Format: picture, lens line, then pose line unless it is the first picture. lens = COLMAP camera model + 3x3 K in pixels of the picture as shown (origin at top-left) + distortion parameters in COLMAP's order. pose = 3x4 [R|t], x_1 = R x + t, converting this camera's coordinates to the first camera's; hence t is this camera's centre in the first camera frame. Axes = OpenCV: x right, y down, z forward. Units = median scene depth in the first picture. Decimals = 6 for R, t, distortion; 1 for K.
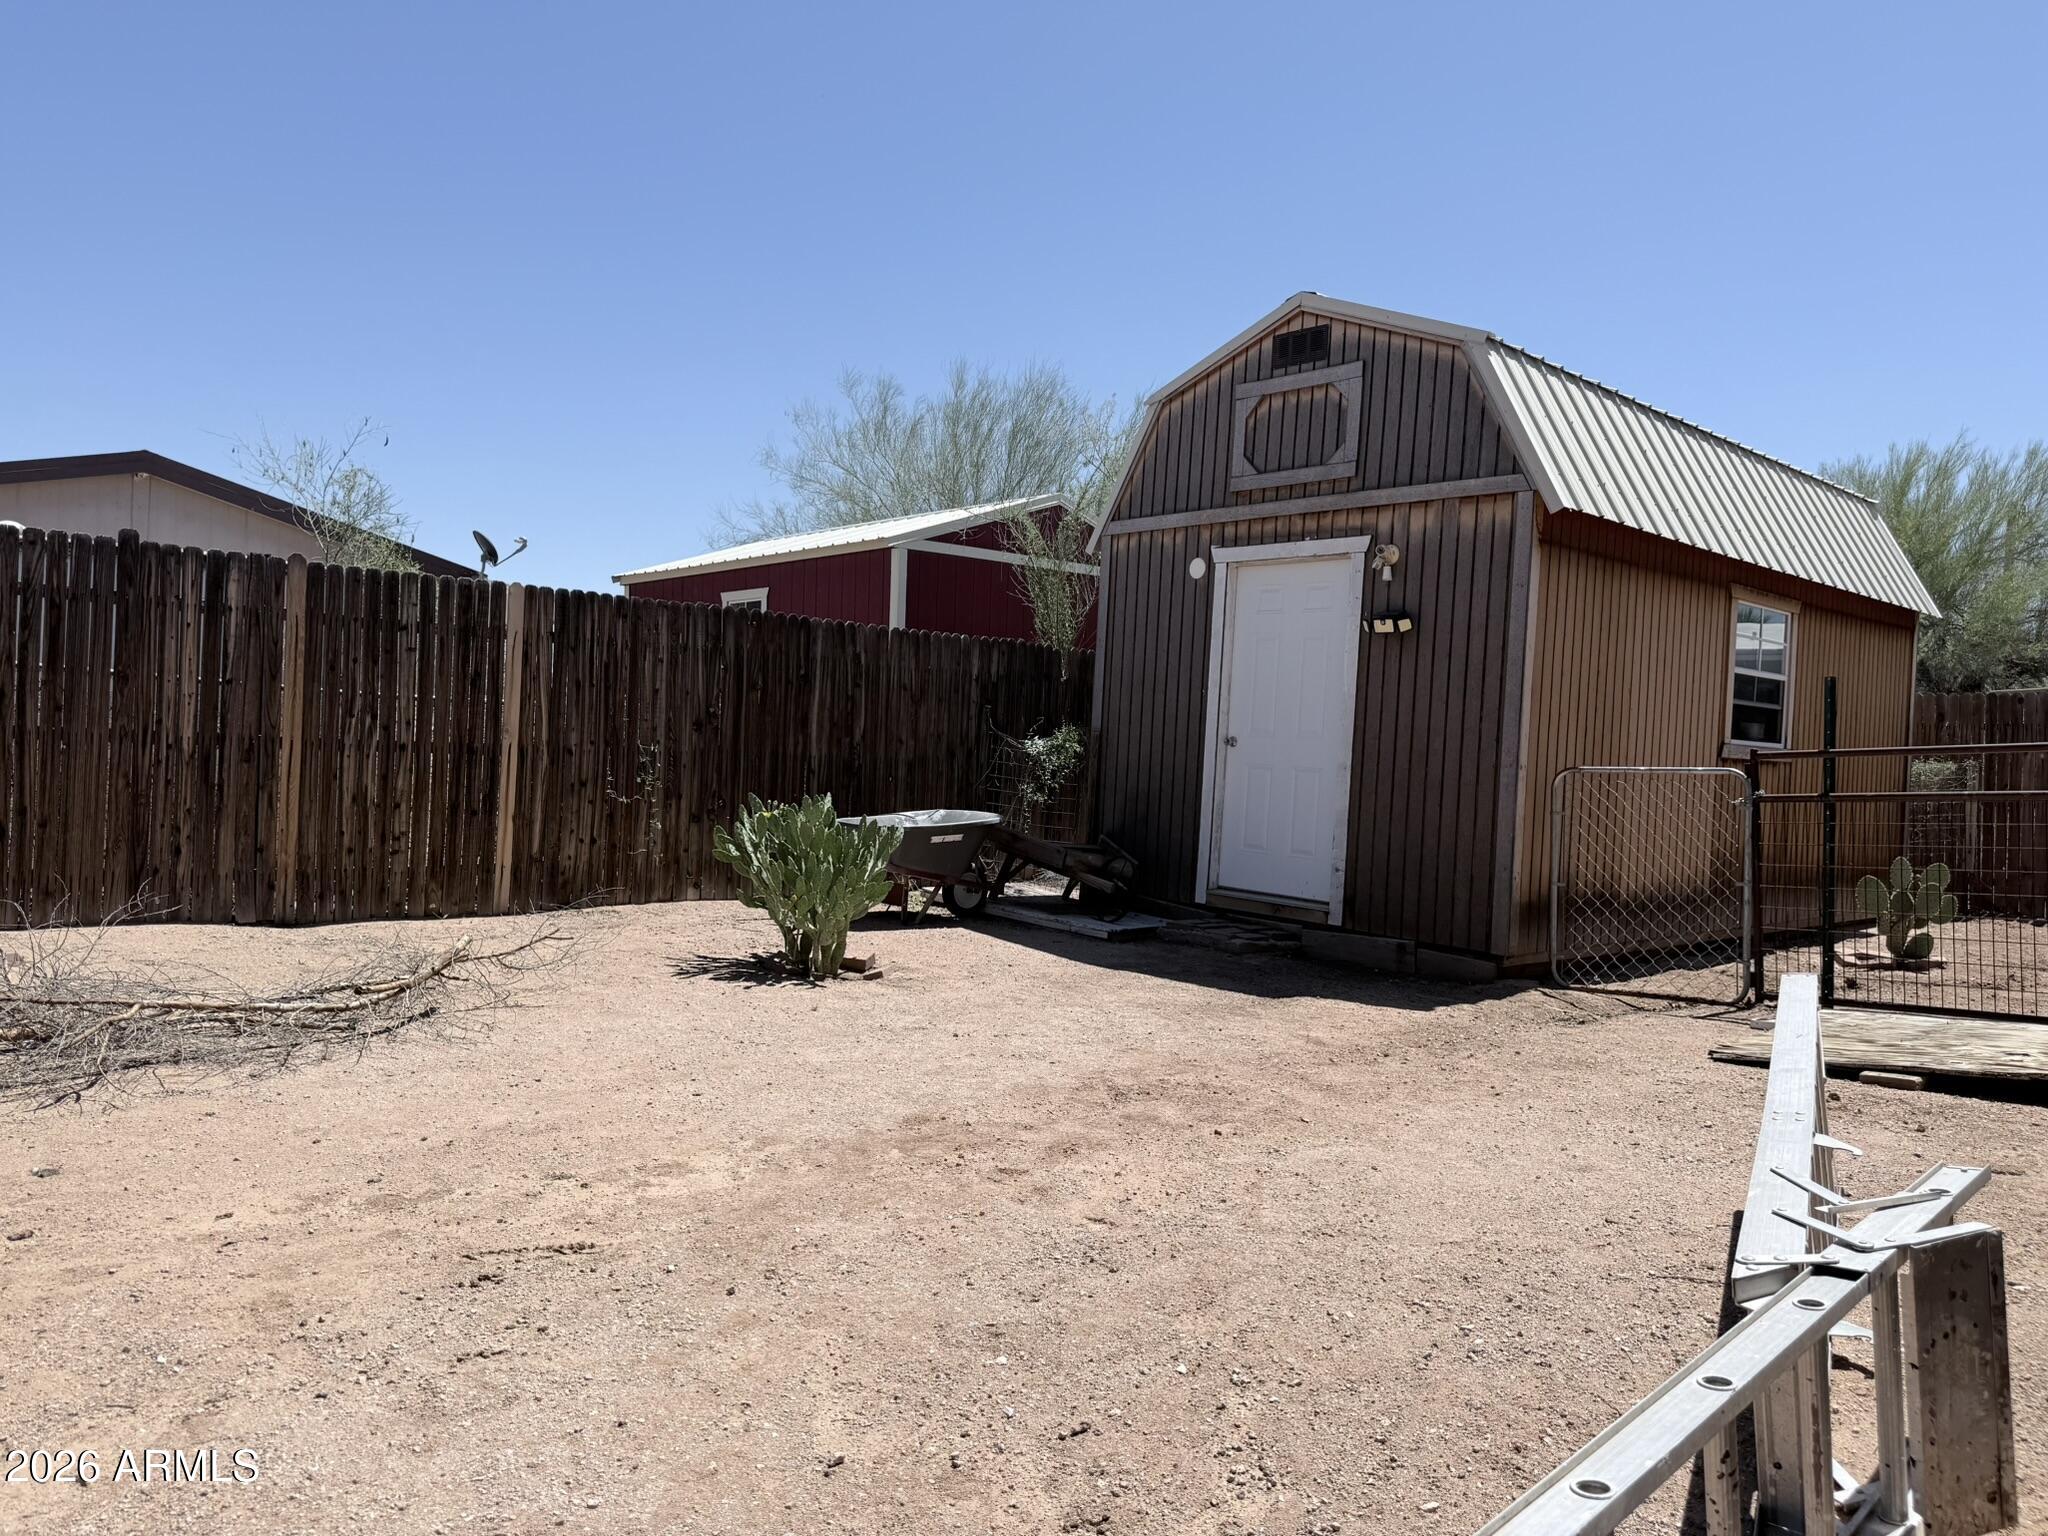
lens RADIAL K [[1433.4, 0, 1018.8], [0, 1433.4, 782.7], [0, 0, 1]] dist [0.076664, -0.077340]
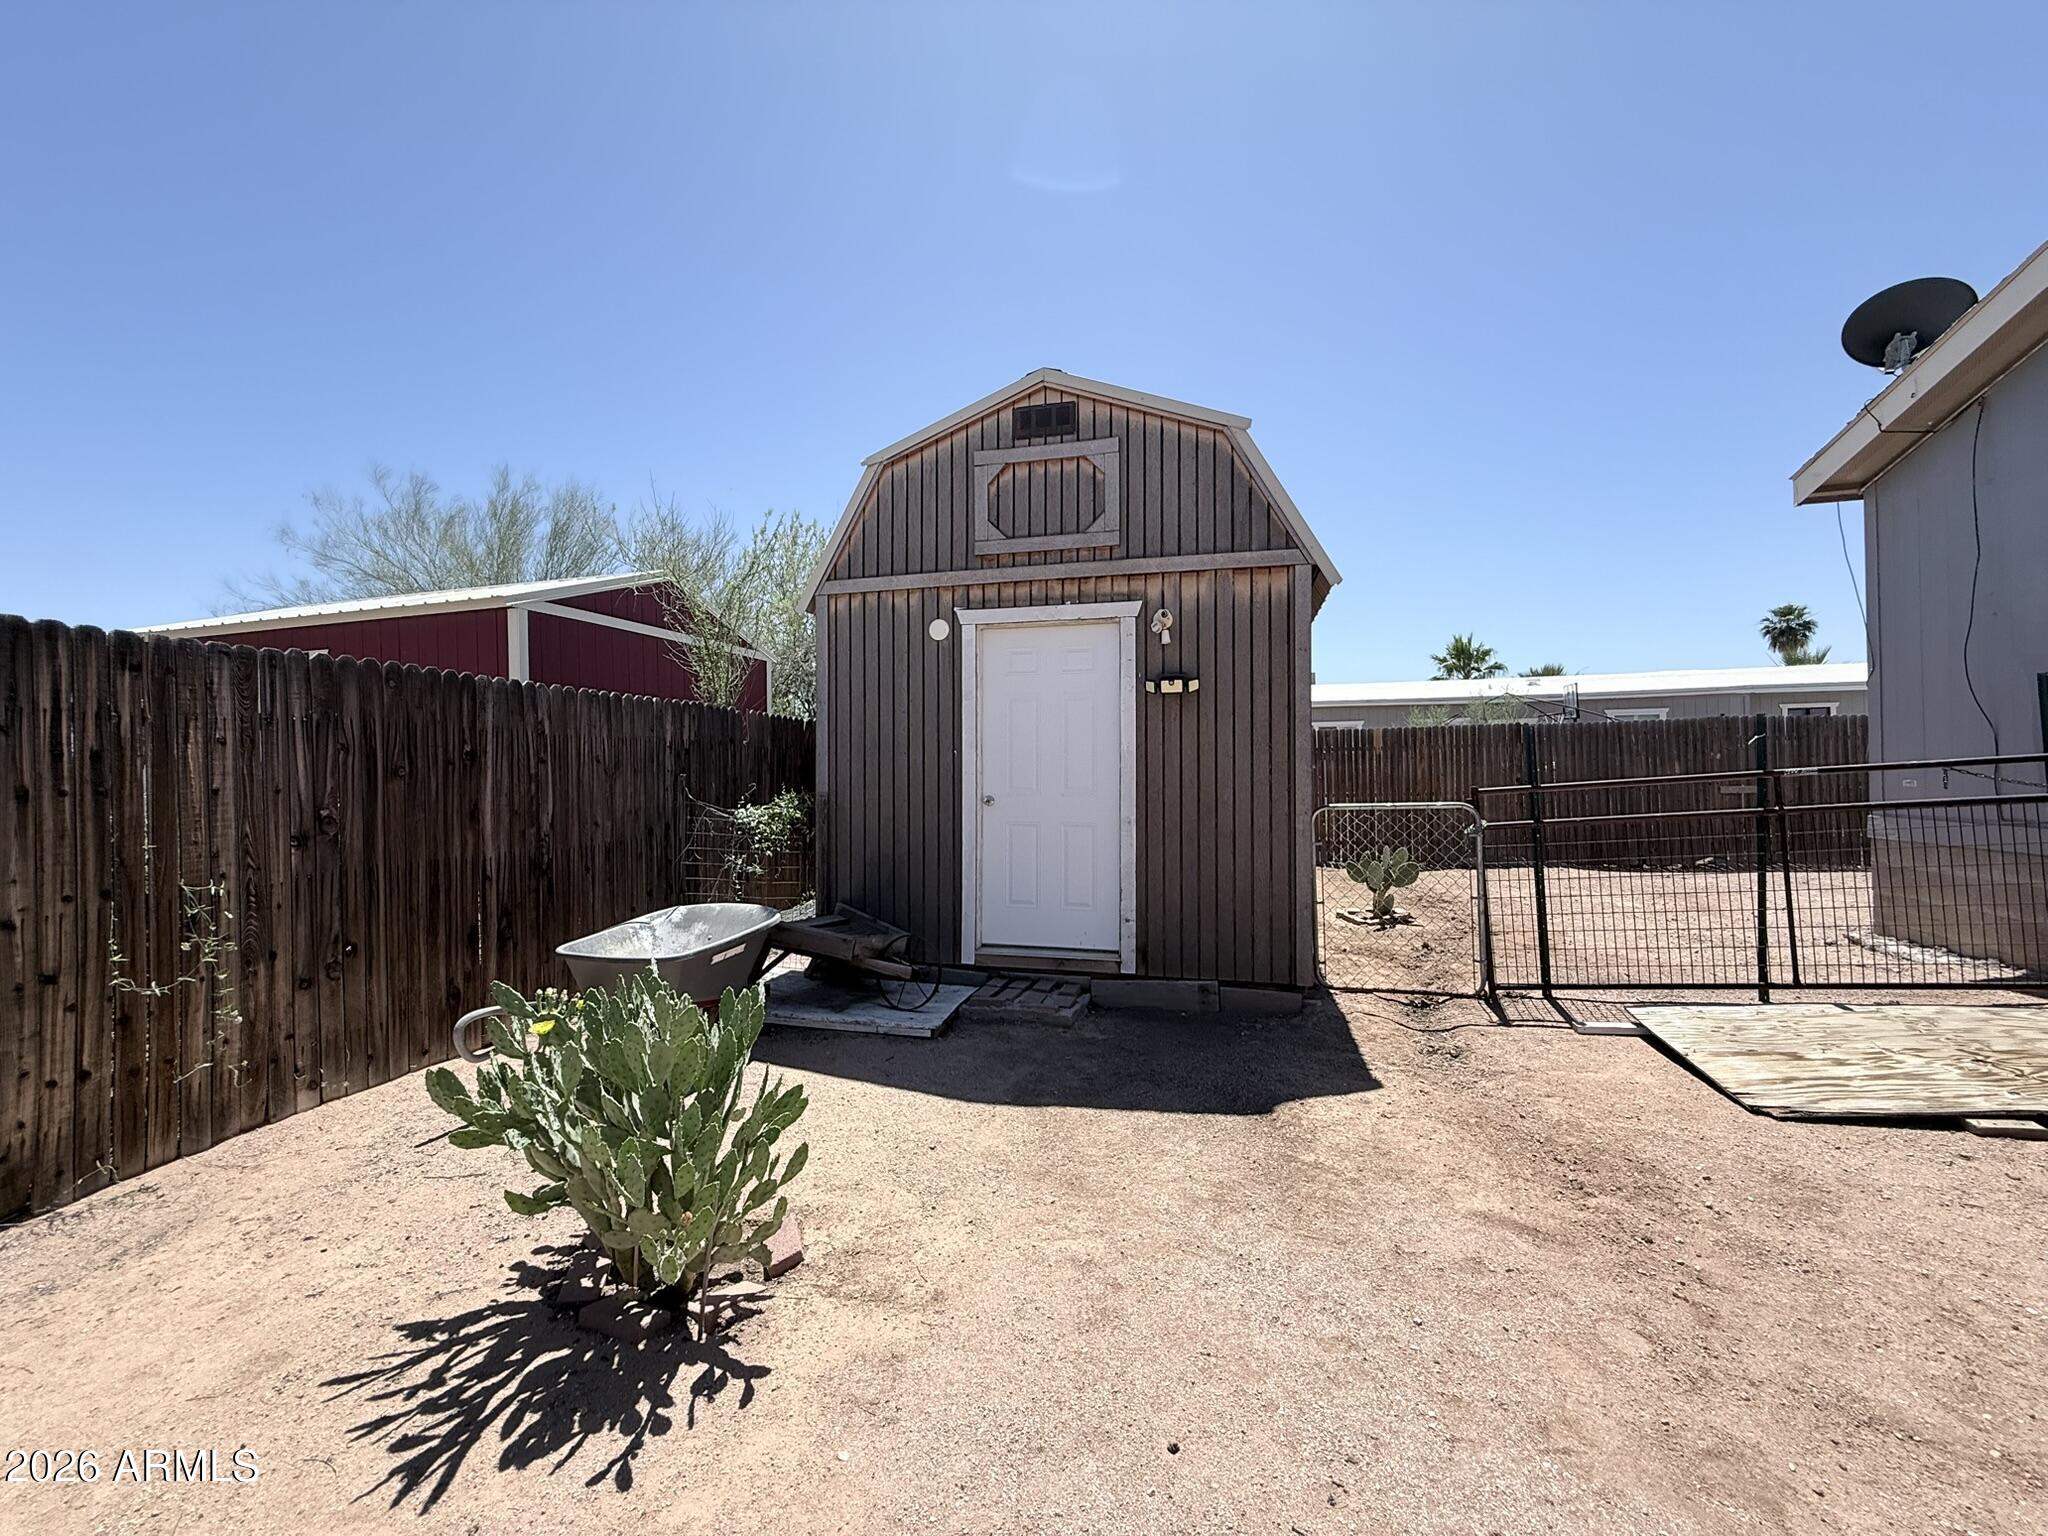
lens RADIAL K [[818.7, 0, 1018.0], [0, 818.7, 767.8], [0, 0, 1]] dist [-0.001349, 0.000379]
pose [[0.832852, -0.052814, 0.550971, -0.156152], [0.063969, 0.997951, -0.001036, -0.051128], [-0.549787, 0.036108, 0.834524, 0.516083]]
